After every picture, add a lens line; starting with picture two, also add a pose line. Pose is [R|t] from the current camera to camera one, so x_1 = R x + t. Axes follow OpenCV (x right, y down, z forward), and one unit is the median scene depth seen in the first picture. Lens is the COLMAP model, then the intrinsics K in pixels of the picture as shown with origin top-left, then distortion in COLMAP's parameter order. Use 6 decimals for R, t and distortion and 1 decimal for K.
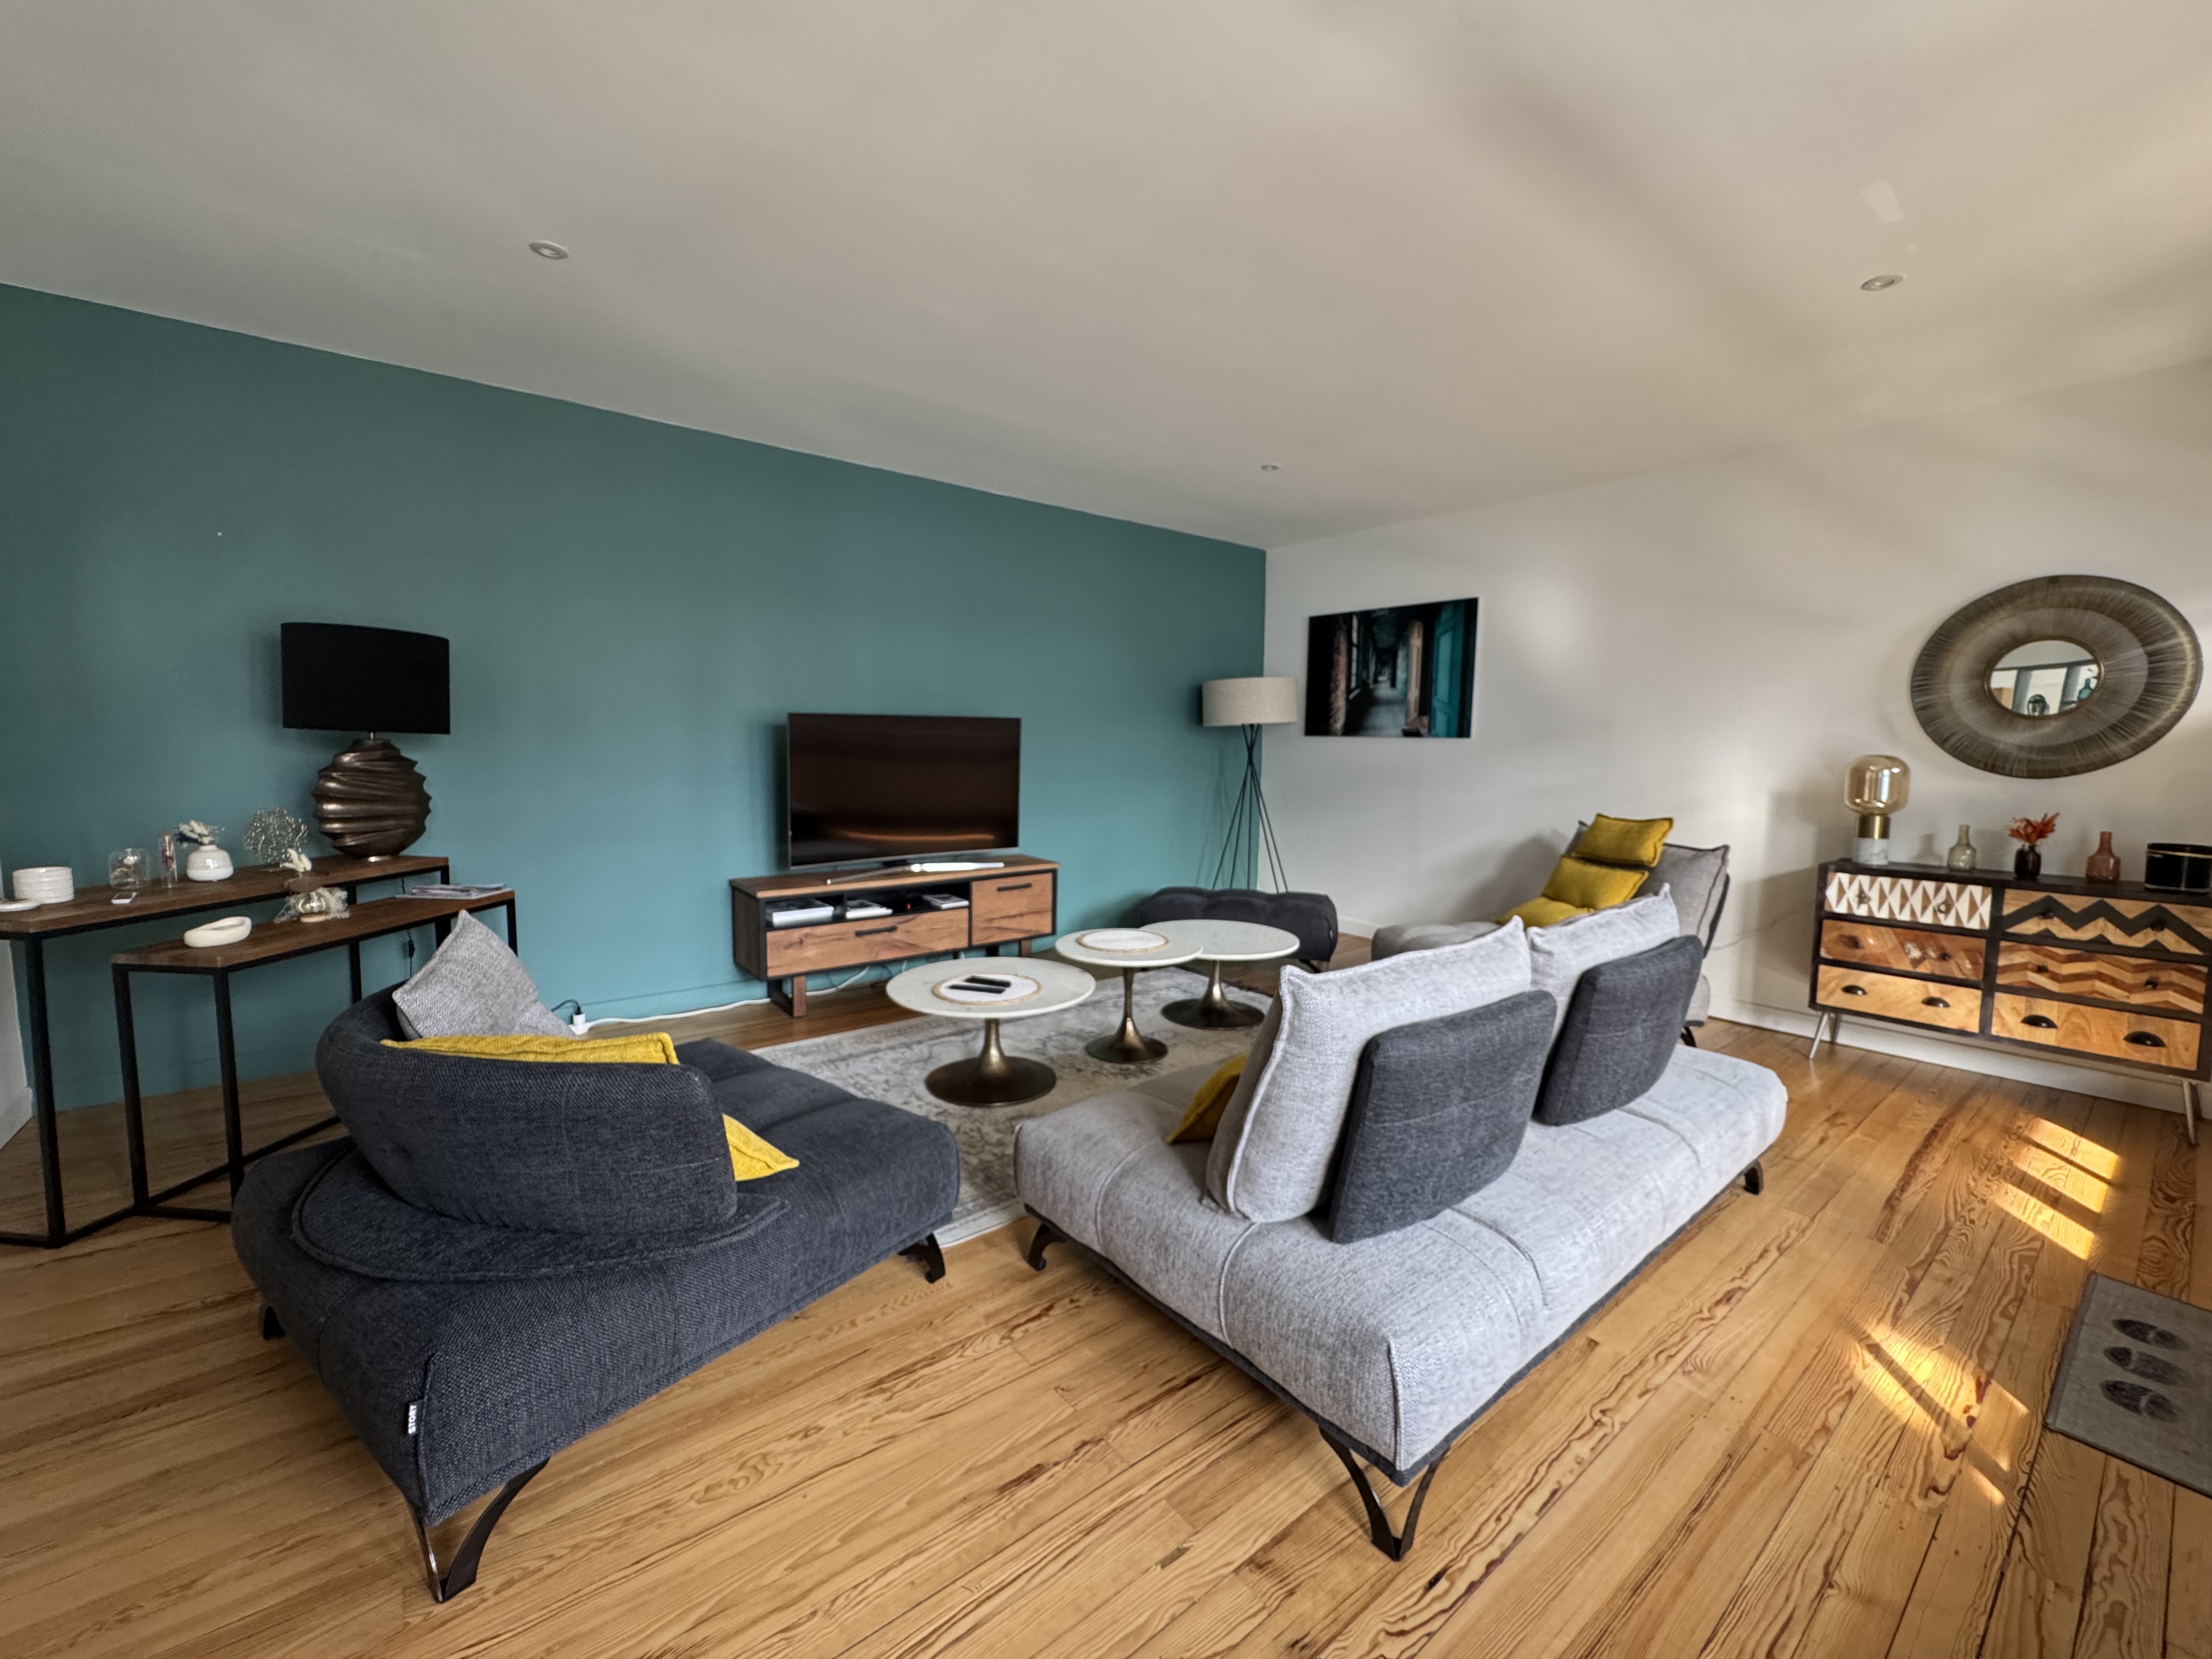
lens RADIAL K [[877.9, 0, 1114.8], [0, 877.9, 826.6], [0, 0, 1]] dist [-0.005512, 0.000513]
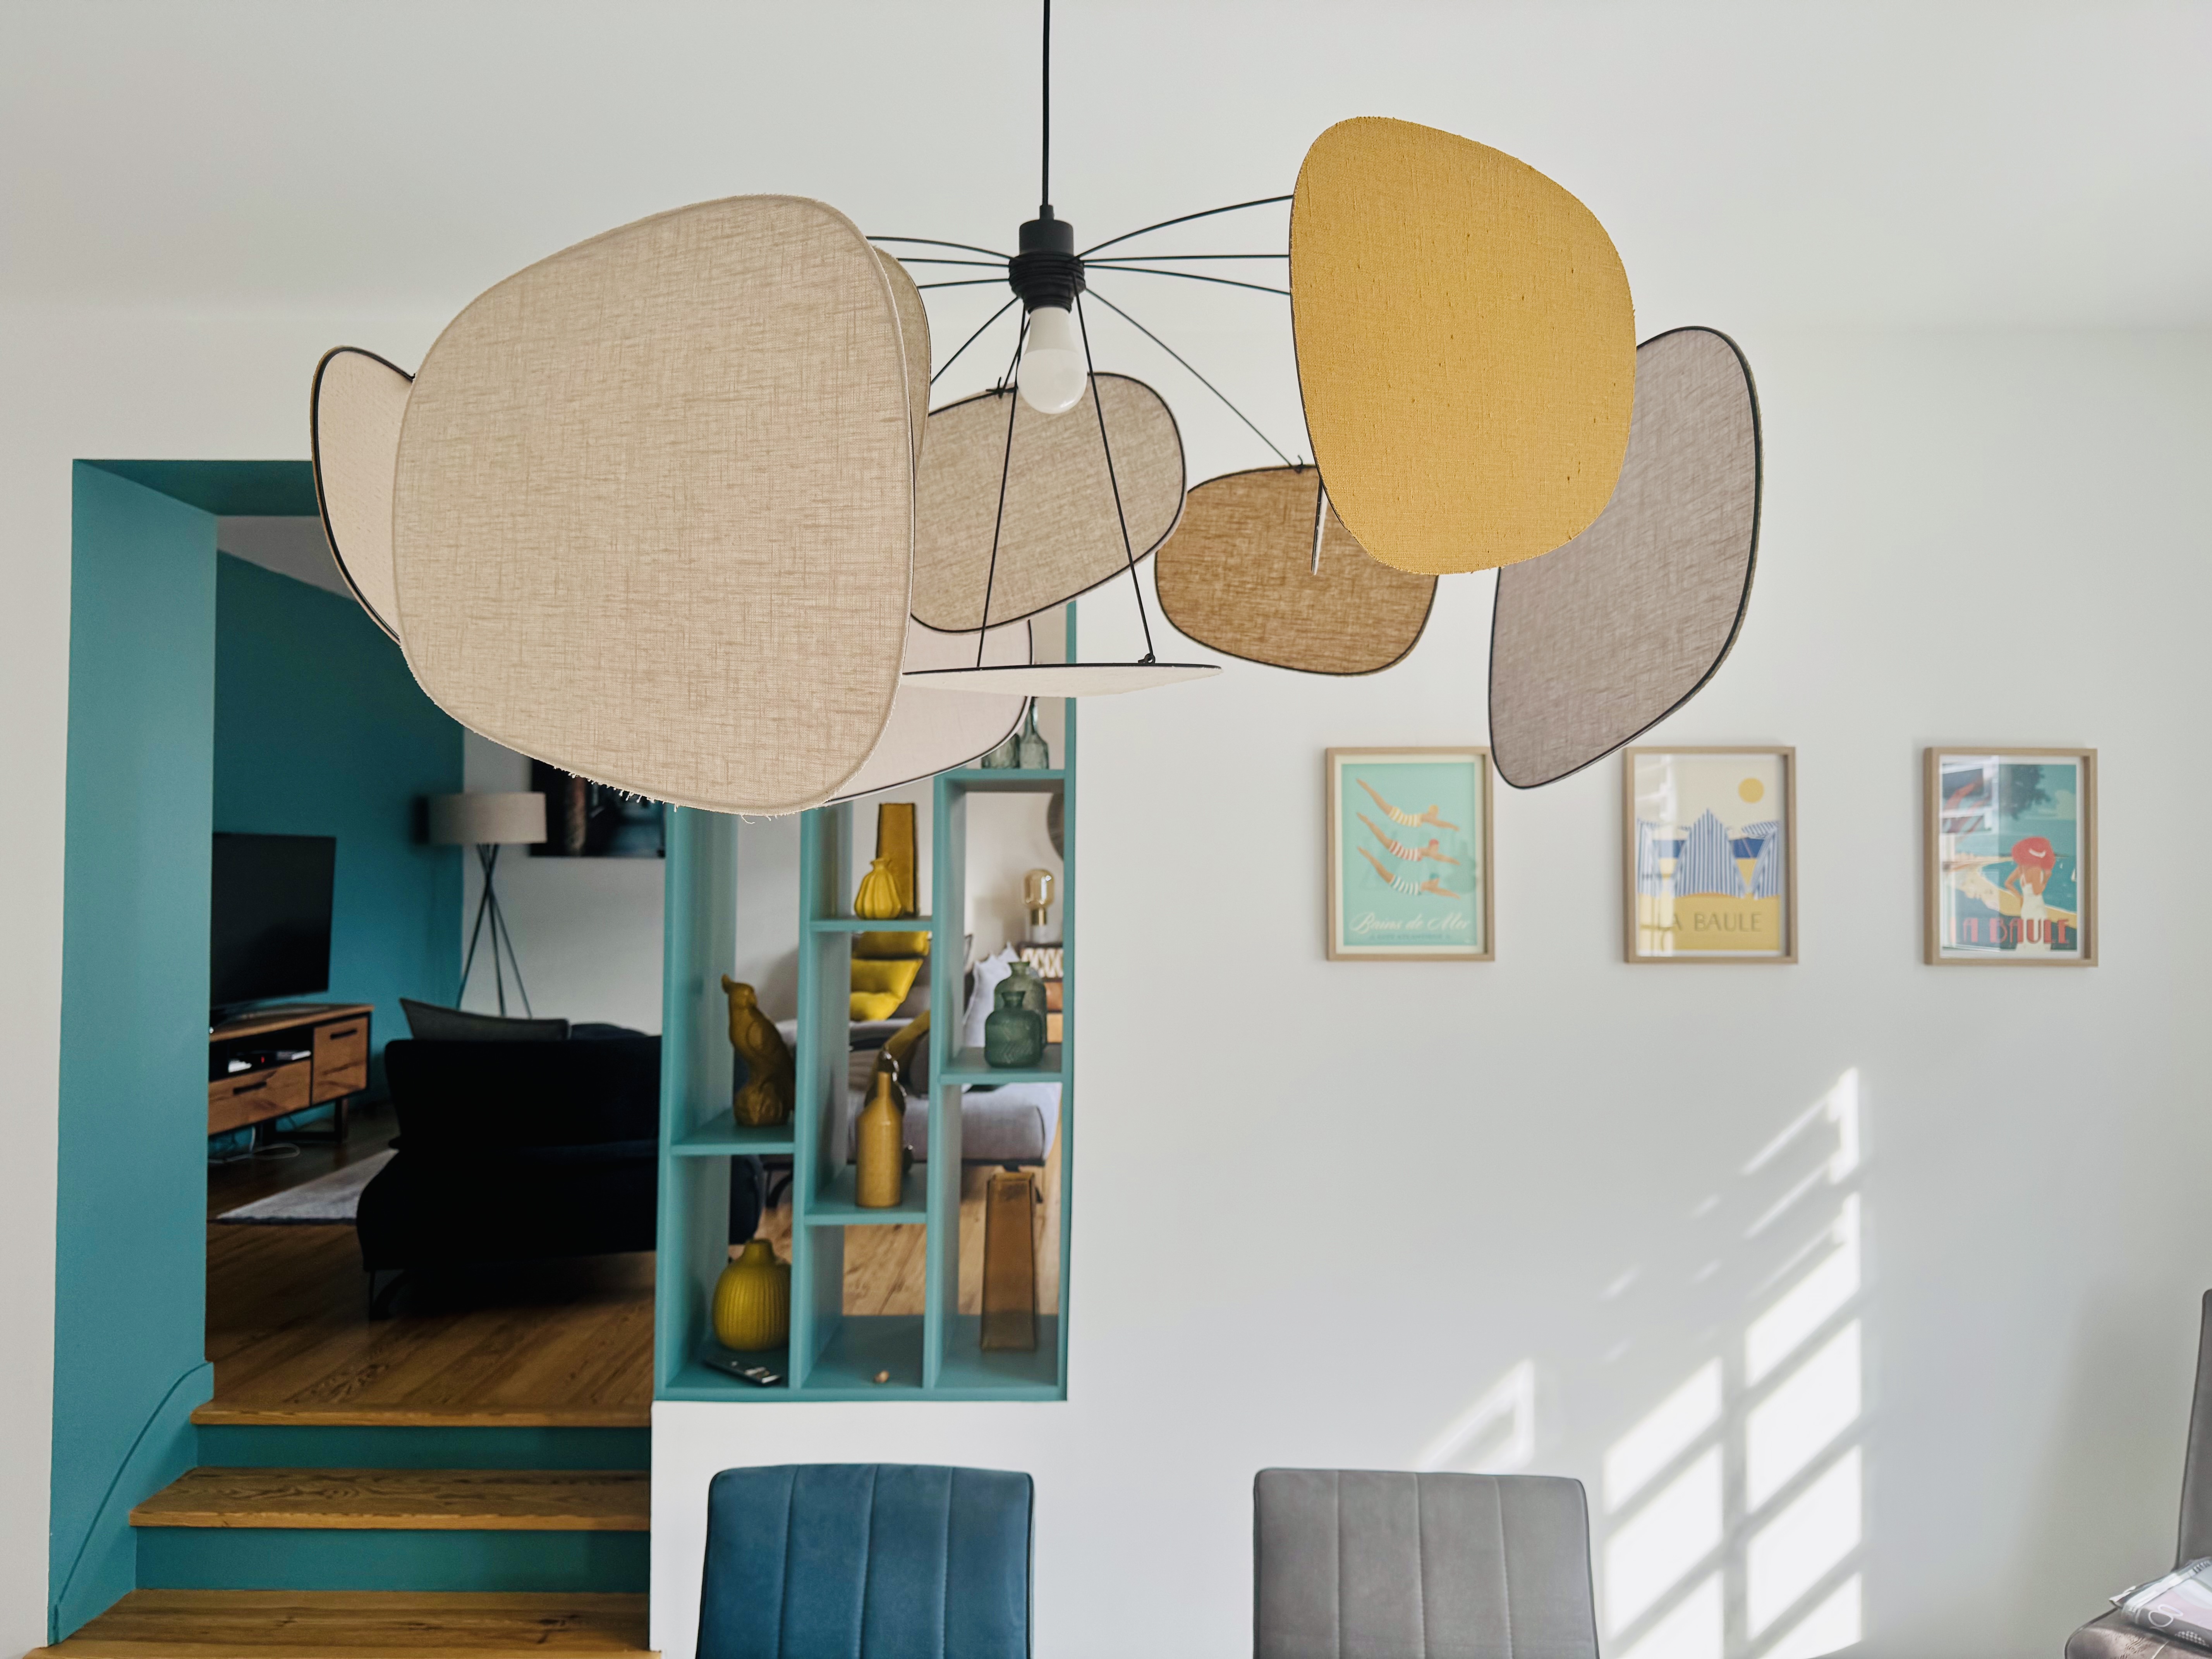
lens RADIAL K [[1524.1, 0, 1111.0], [0, 1524.1, 835.9], [0, 0, 1]] dist [0.002721, -0.002582]
pose [[0.618712, 0.006749, 0.785589, -1.110924], [0.081354, 0.994037, -0.072612, 0.062061], [-0.781394, 0.108837, 0.614473, -0.713110]]
